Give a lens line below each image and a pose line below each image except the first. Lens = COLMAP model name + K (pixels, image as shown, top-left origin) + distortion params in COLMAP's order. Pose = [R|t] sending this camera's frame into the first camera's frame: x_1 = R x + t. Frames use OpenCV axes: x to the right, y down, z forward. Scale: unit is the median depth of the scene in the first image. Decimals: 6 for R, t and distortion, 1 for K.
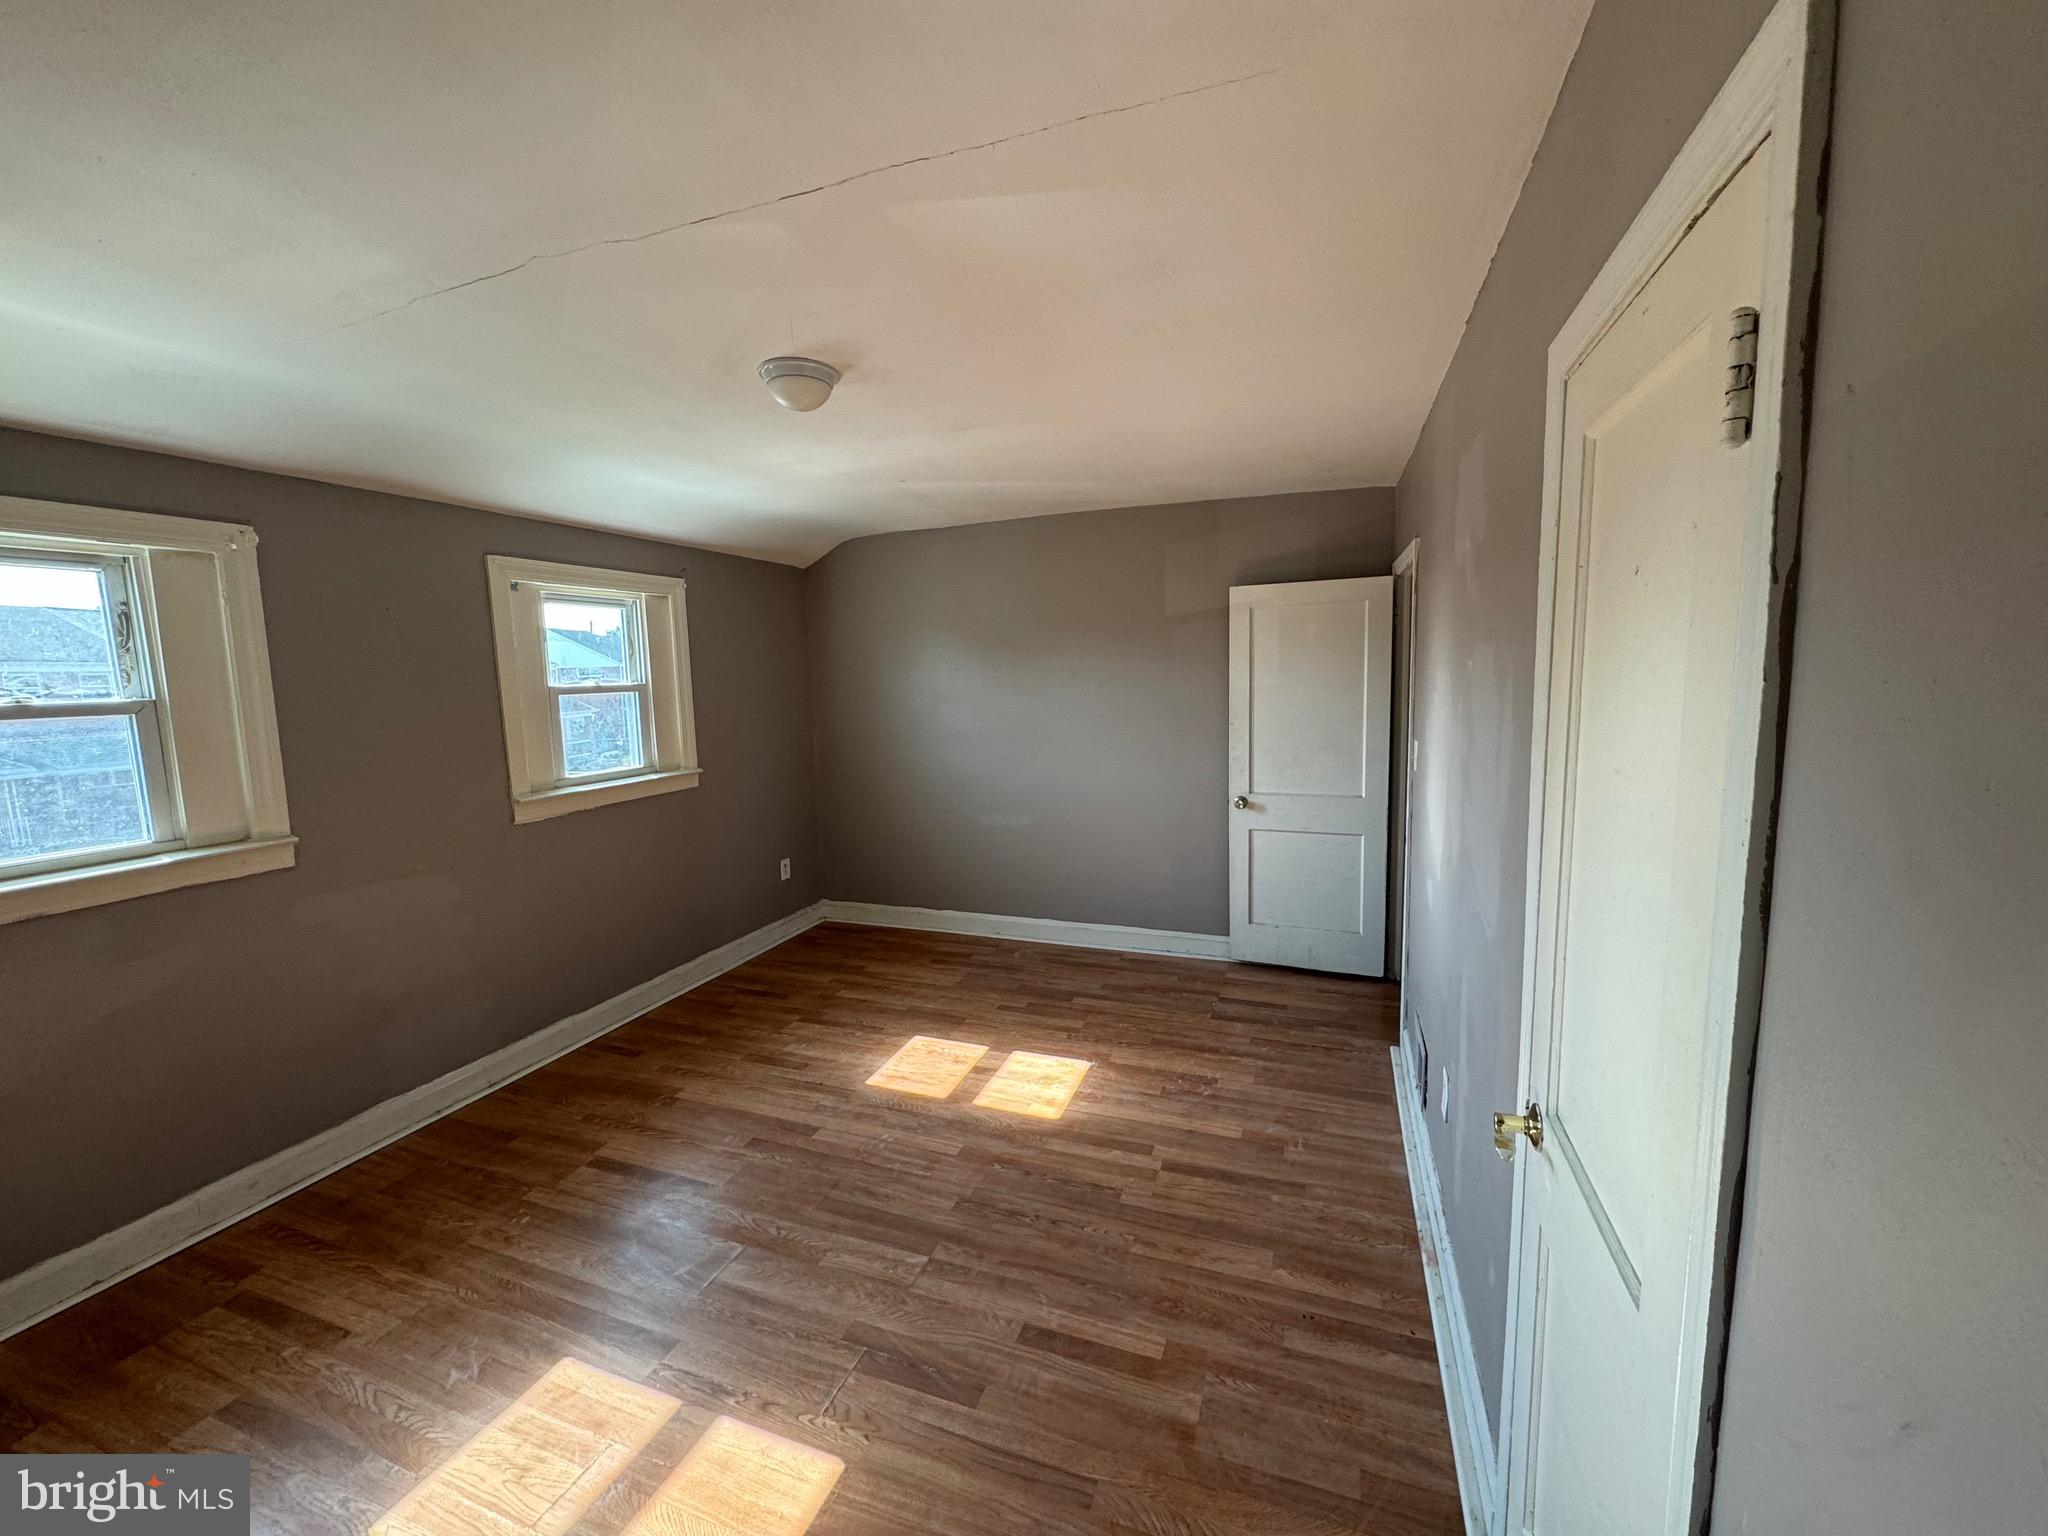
lens RADIAL K [[818.1, 0, 1020.2], [0, 818.1, 774.4], [0, 0, 1]] dist [0.001372, -0.000212]
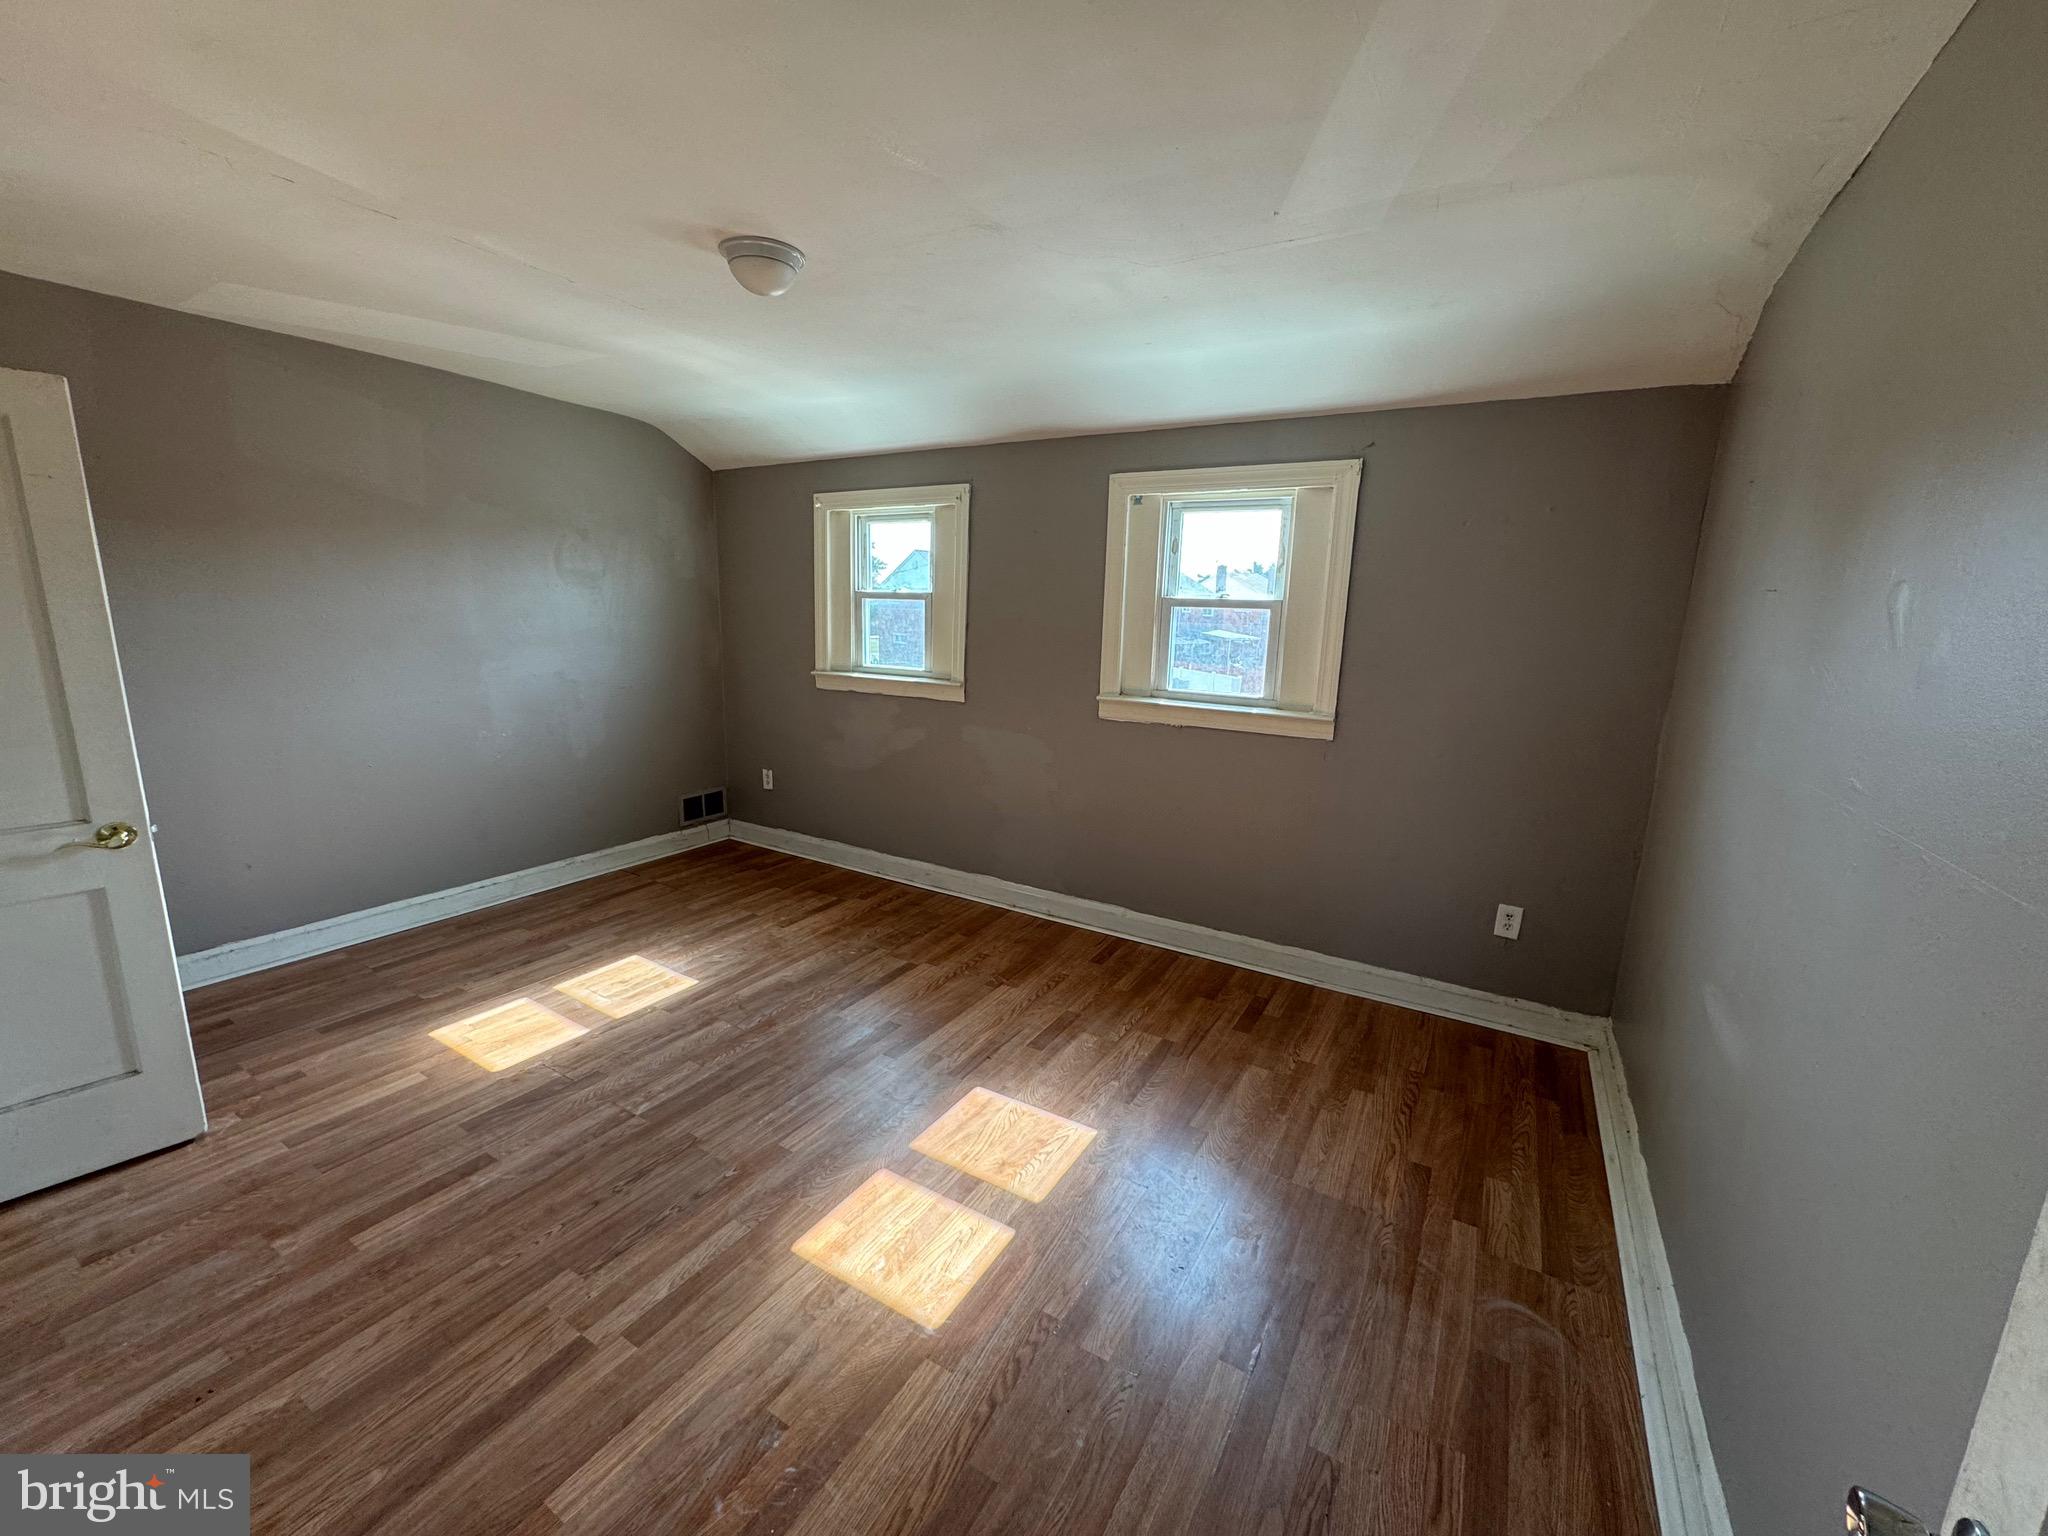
lens RADIAL K [[818.1, 0, 1027.9], [0, 818.1, 773.5], [0, 0, 1]] dist [0.001372, -0.000212]
pose [[-0.176954, 0.220784, -0.959136, 0.608933], [-0.148214, 0.957424, 0.247735, -0.158453], [0.972995, 0.185995, -0.136696, 1.289386]]
